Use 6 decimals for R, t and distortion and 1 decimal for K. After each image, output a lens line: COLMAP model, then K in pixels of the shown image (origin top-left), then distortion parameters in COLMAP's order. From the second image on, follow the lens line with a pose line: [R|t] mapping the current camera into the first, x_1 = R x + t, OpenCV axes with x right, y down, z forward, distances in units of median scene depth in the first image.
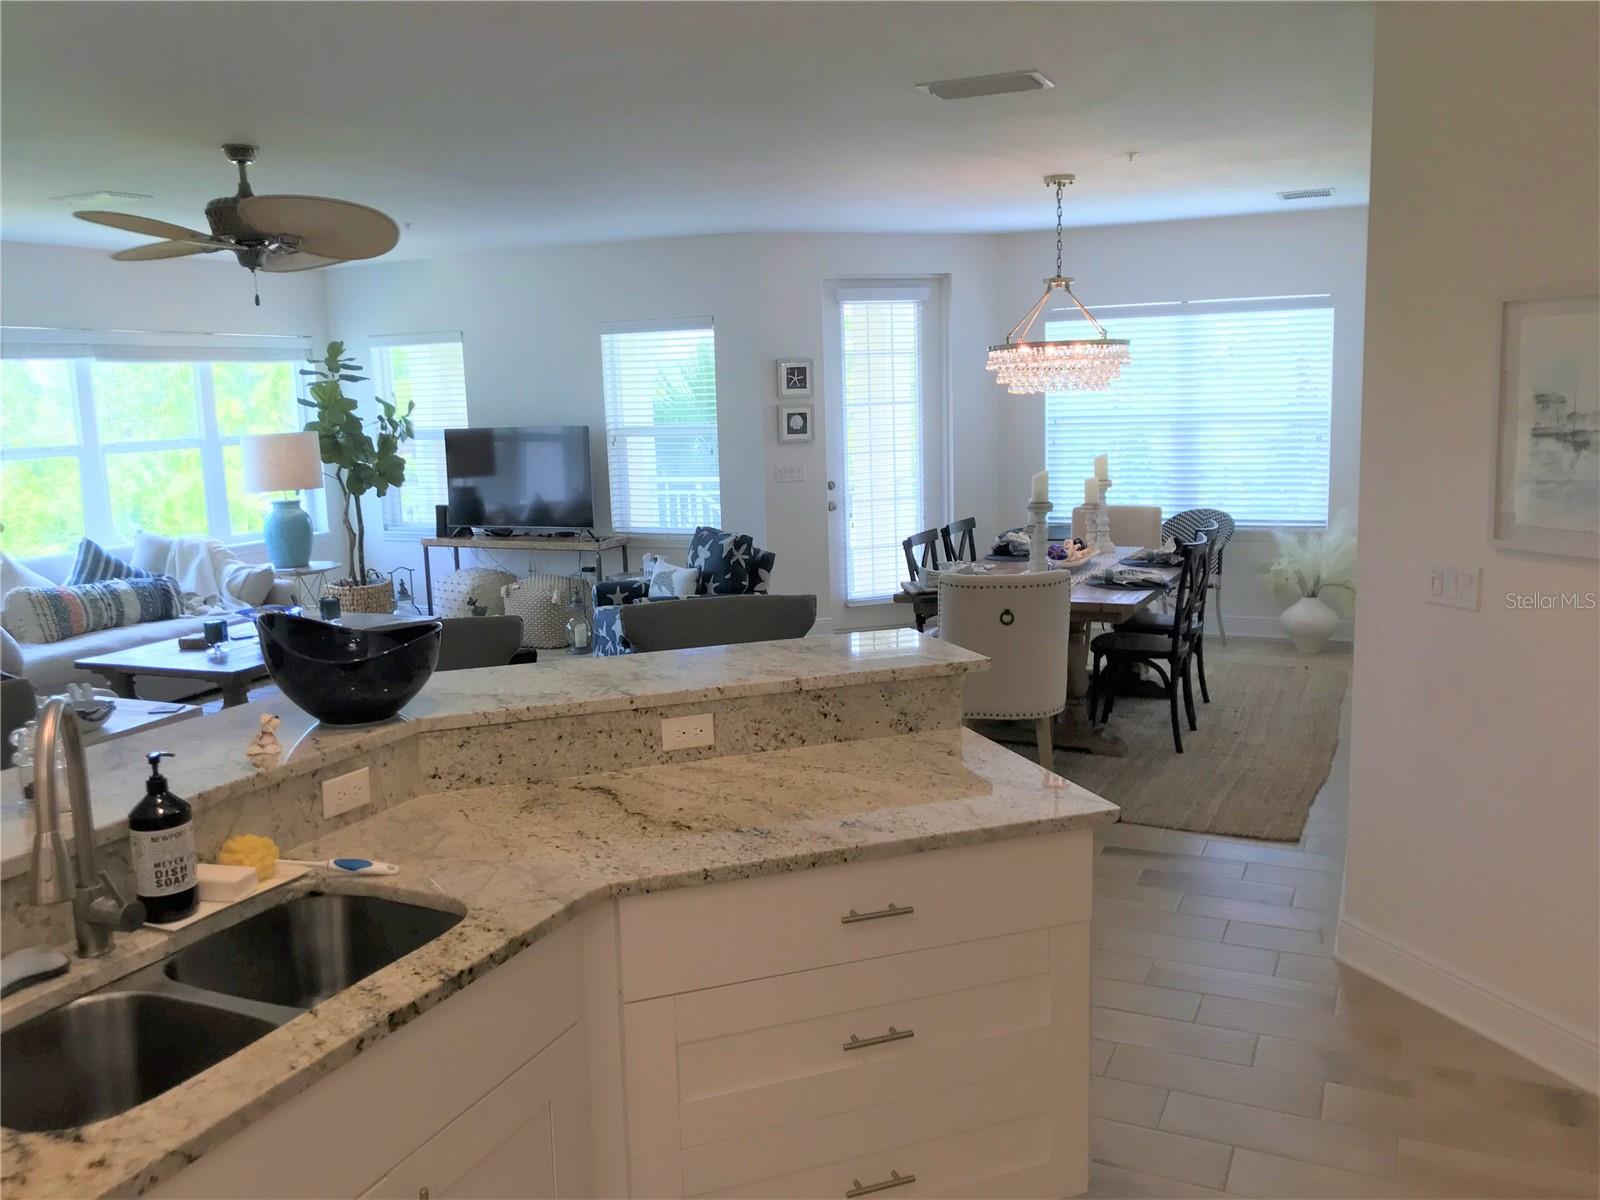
lens RADIAL K [[1328.1, 0, 807.0], [0, 1328.1, 604.8], [0, 0, 1]] dist [0.063325, -0.093837]
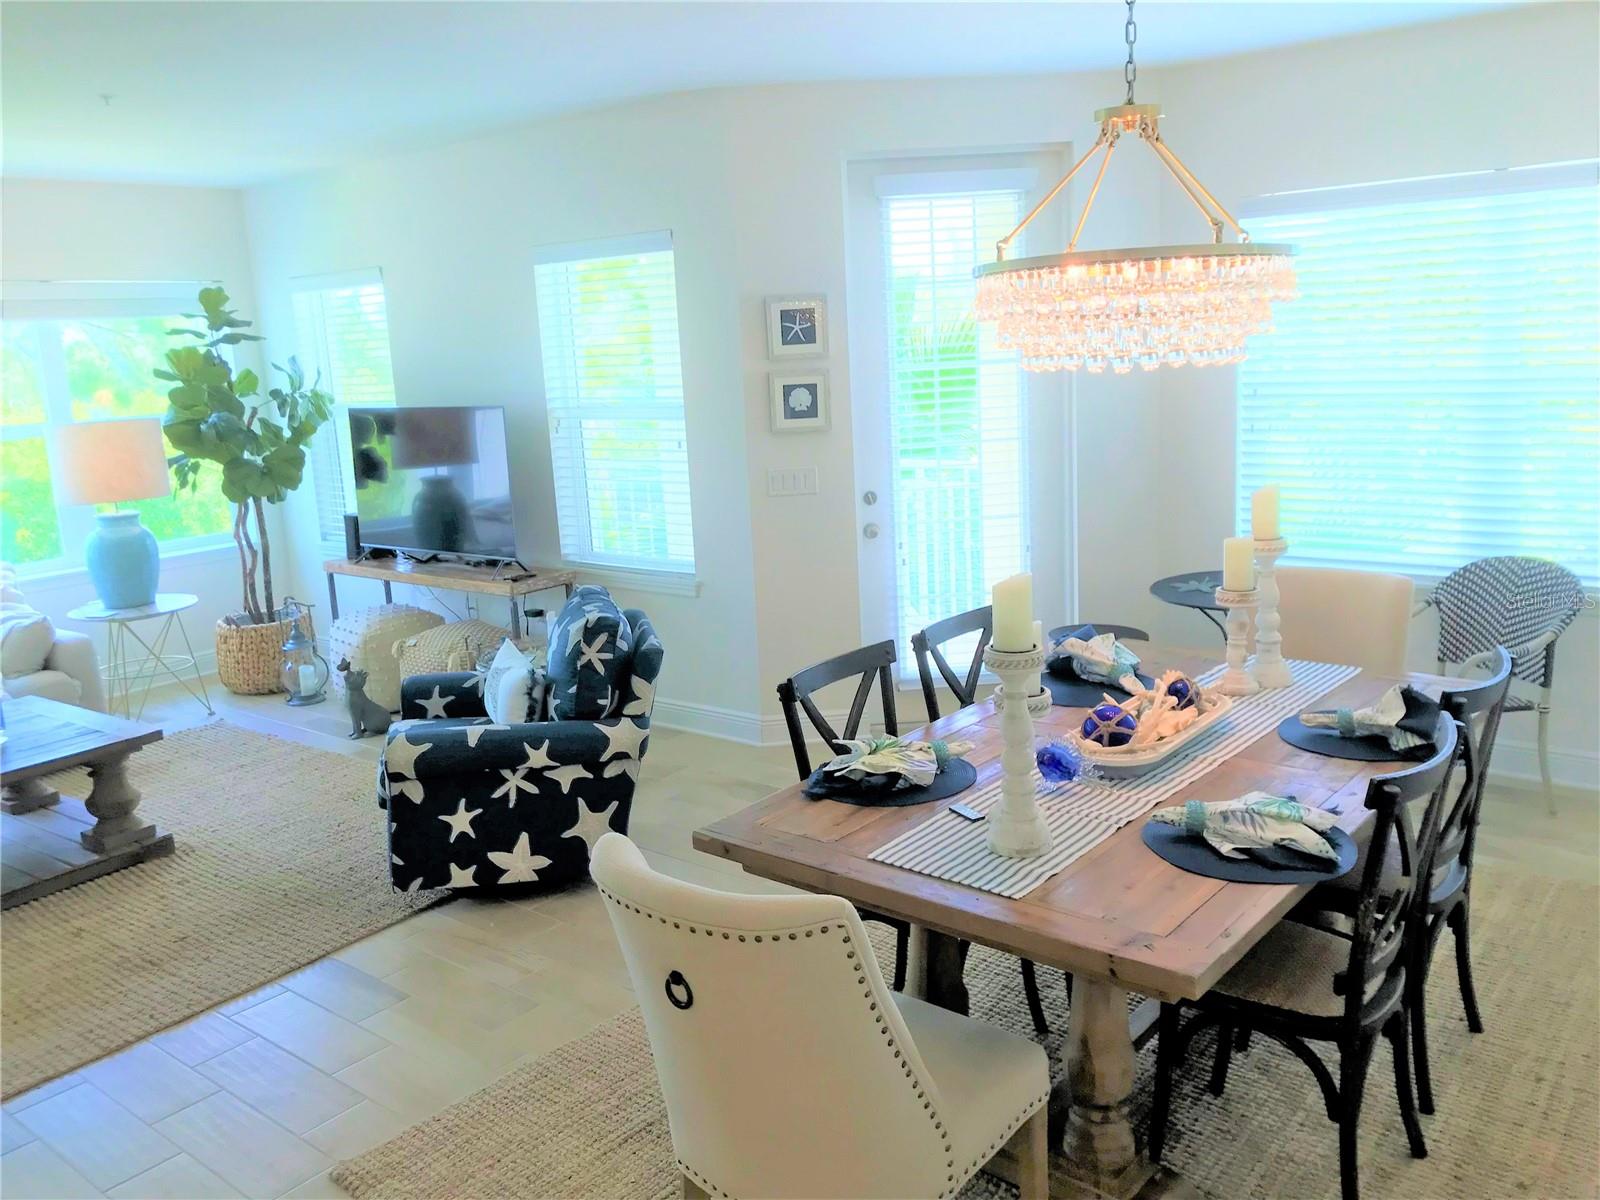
lens RADIAL K [[1328.1, 0, 796.9], [0, 1328.1, 607.8], [0, 0, 1]] dist [0.063325, -0.093837]
pose [[0.969611, 0.030074, -0.242797, 0.142863], [-0.016812, 0.998261, 0.056507, -0.075746], [0.244074, -0.050708, 0.968430, 0.397264]]
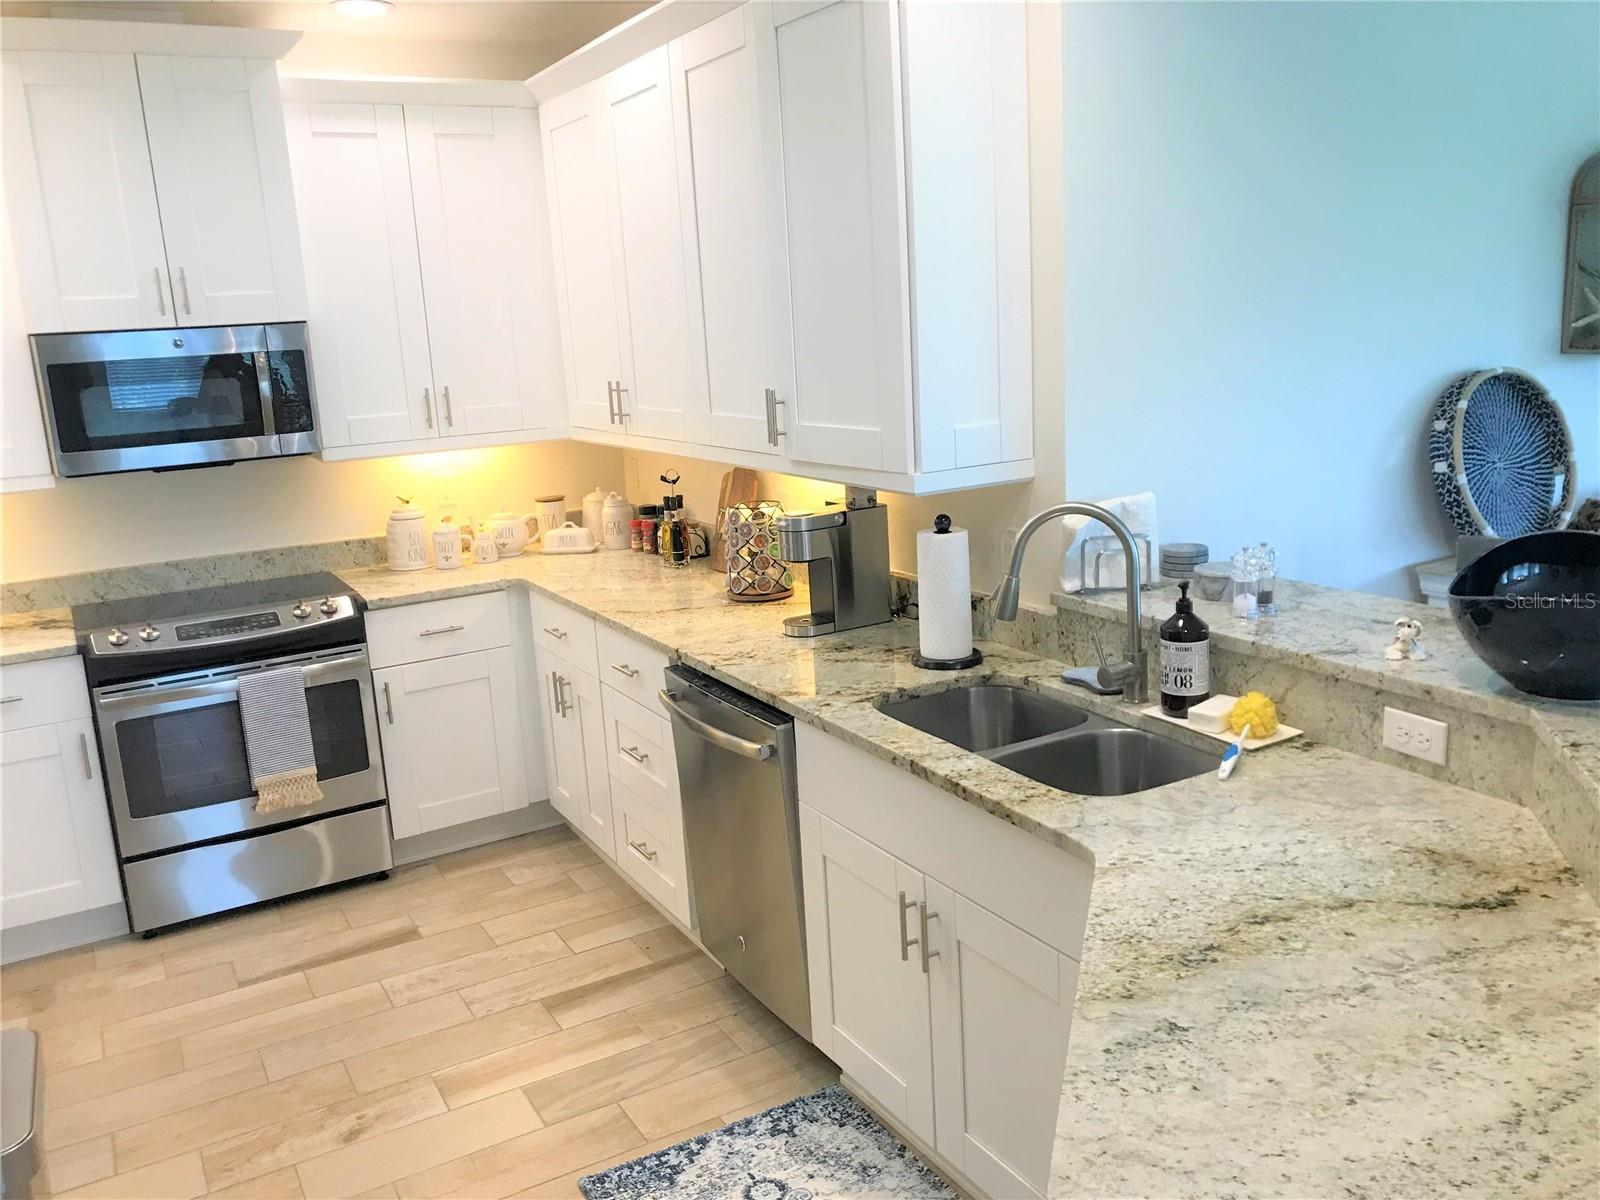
lens RADIAL K [[1328.1, 0, 802.0], [0, 1328.1, 598.7], [0, 0, 1]] dist [0.063325, -0.093837]
pose [[-0.595200, 0.229997, -0.769960, 0.517816], [-0.052716, 0.944926, 0.323012, -0.194421], [0.801847, 0.232846, -0.550295, 1.076754]]
